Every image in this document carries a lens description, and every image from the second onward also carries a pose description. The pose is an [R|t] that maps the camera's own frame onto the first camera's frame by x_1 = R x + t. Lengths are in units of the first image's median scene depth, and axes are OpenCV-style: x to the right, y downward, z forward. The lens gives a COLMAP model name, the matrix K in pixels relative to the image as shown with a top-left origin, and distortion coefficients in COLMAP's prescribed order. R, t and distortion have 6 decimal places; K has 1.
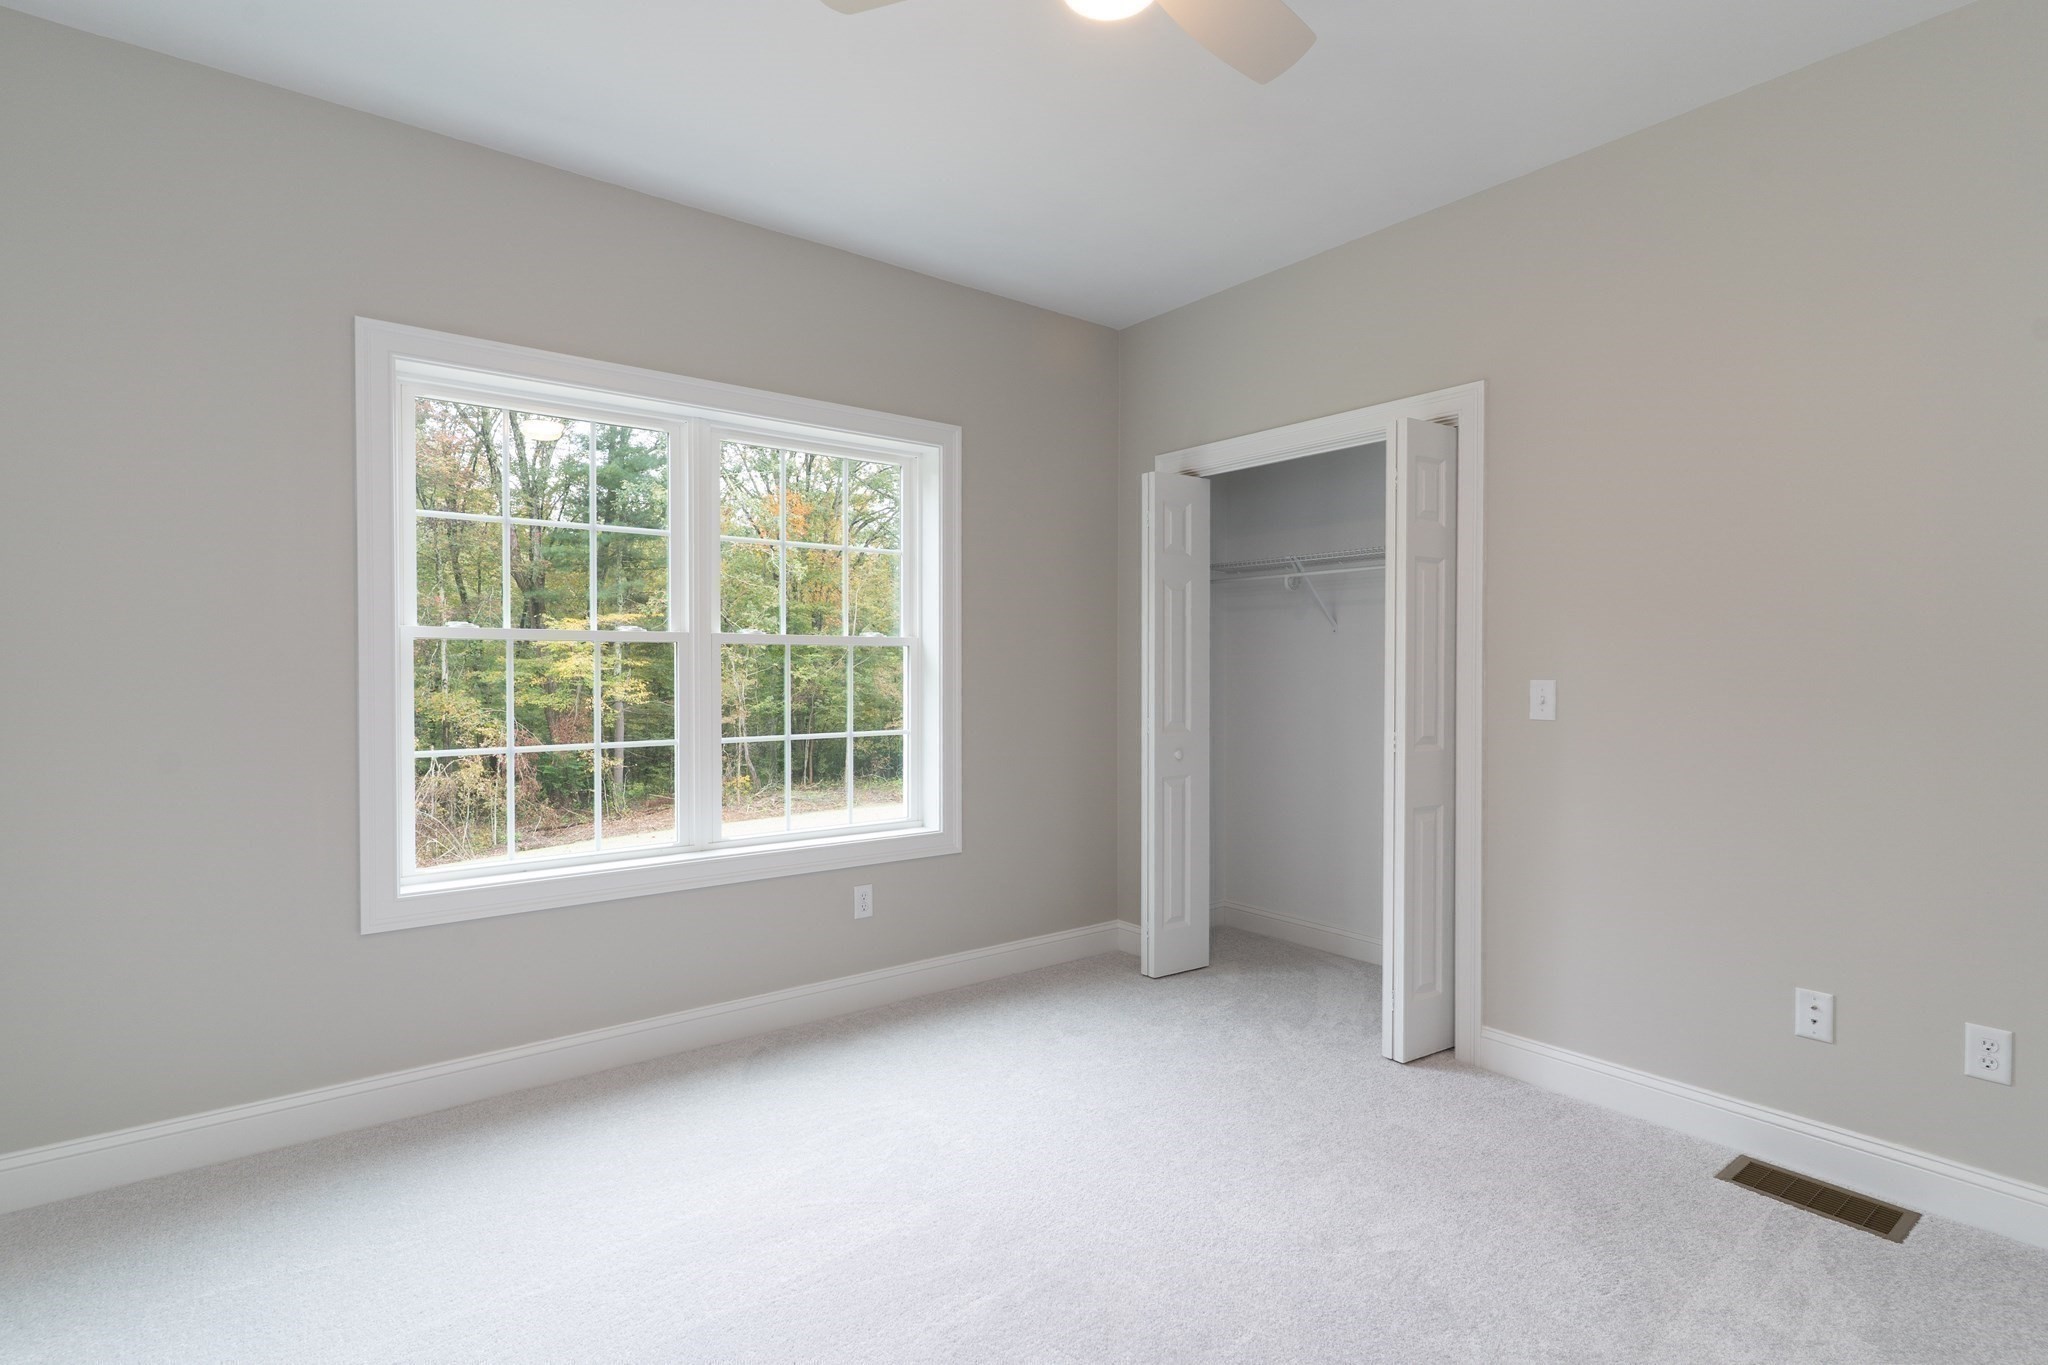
lens RADIAL K [[1021.1, 0, 1103.5], [0, 1021.1, 679.4], [0, 0, 1]] dist [0.033889, 0.000141]
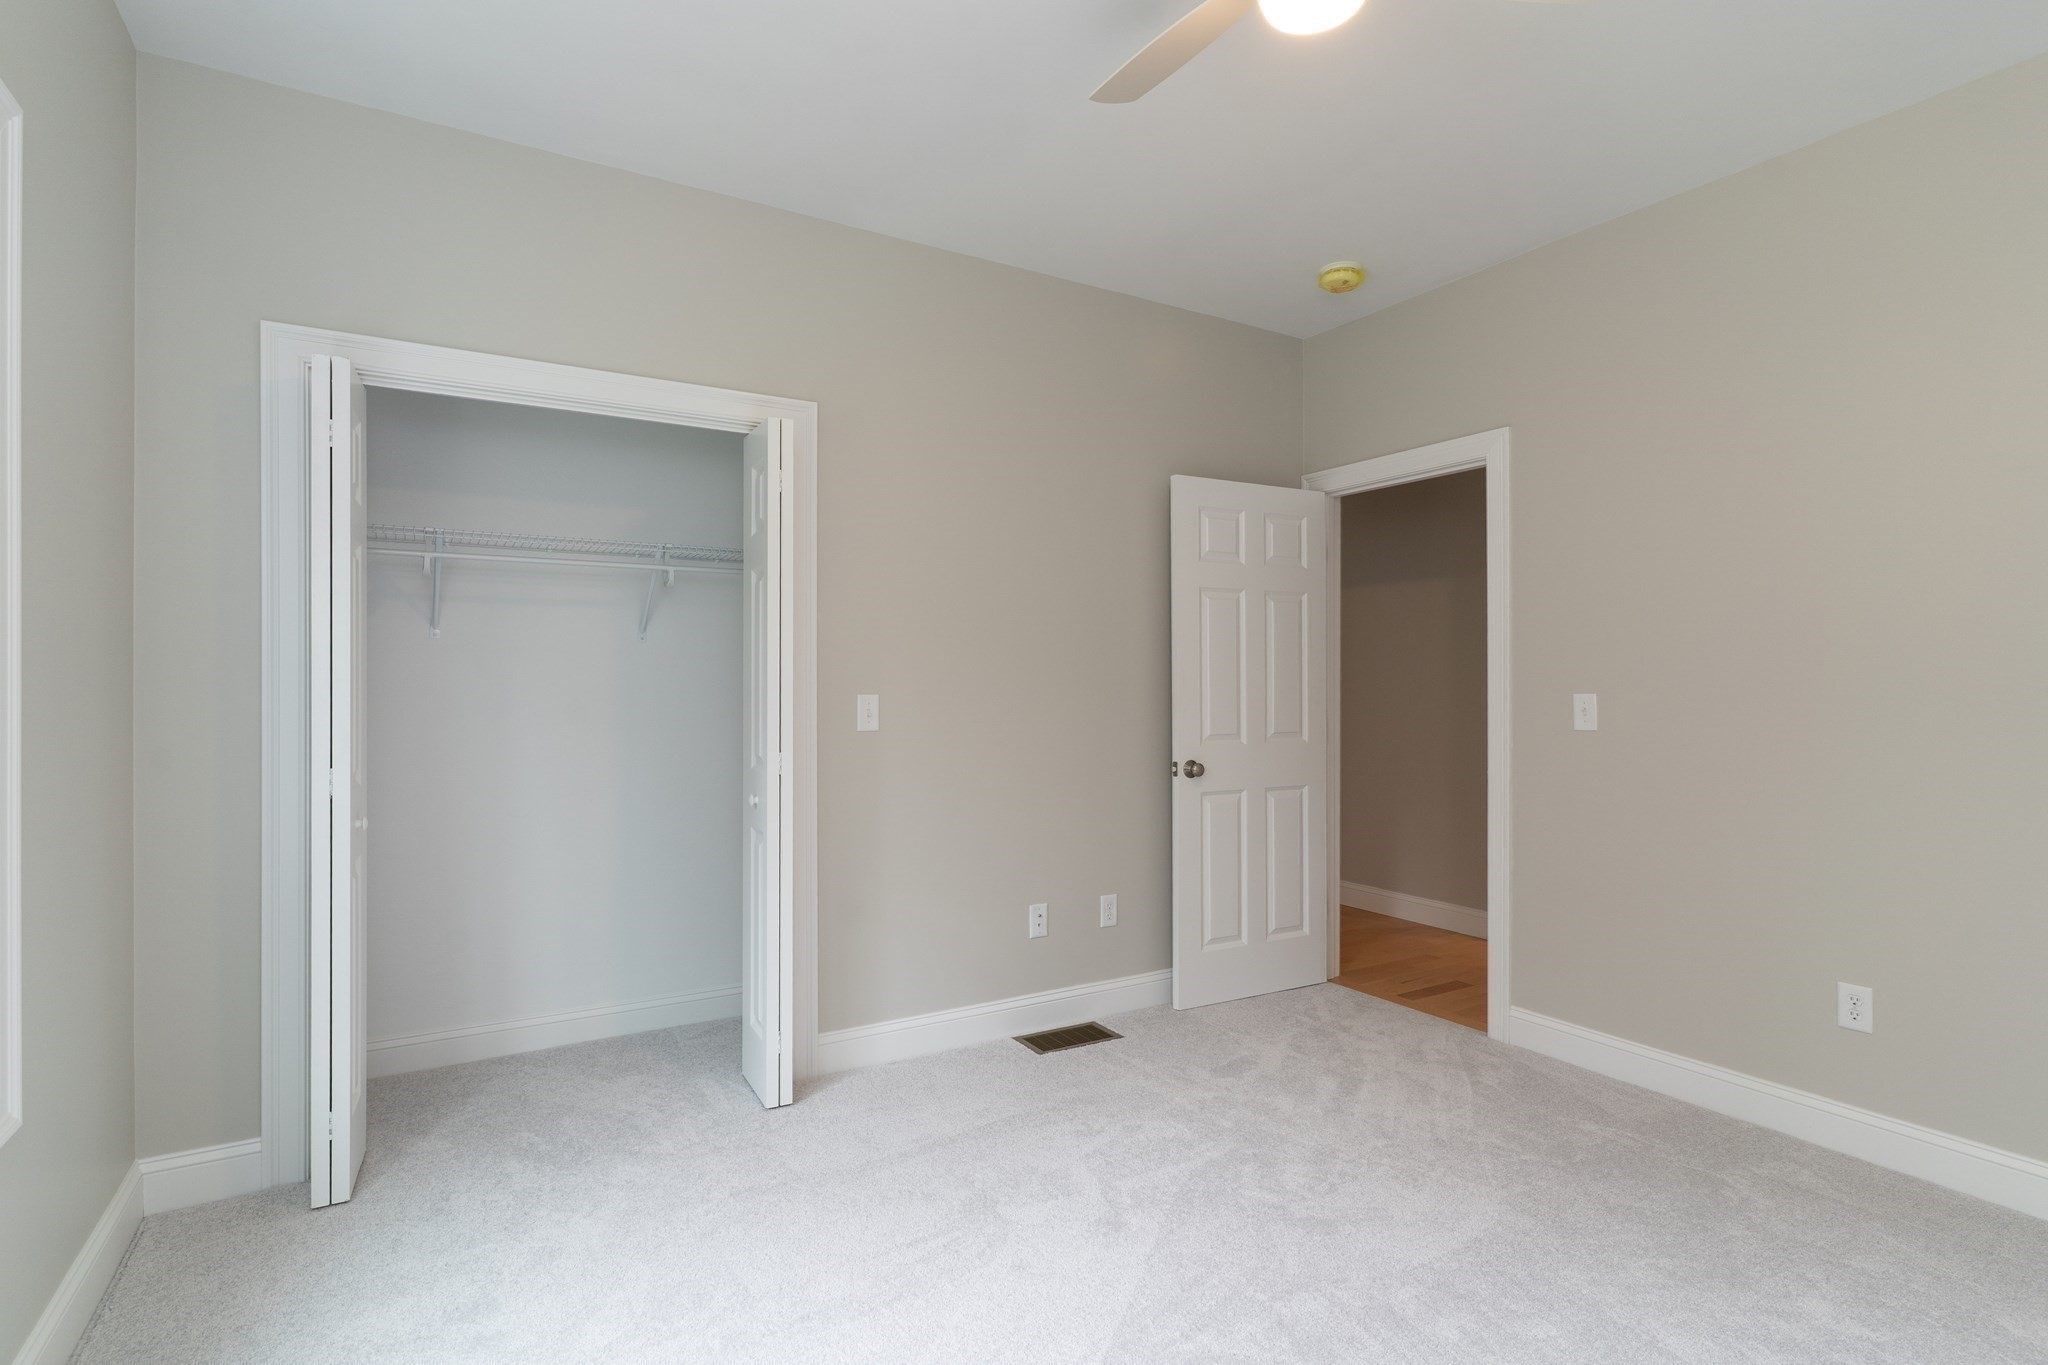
lens RADIAL K [[955.8, 0, 1019.5], [0, 955.8, 687.1], [0, 0, 1]] dist [0.000960, 0.000040]
pose [[0.191096, 0.002607, 0.981568, -0.810640], [0.012450, 0.999910, -0.005080, -0.000073], [-0.981492, 0.013191, 0.191047, 0.964030]]
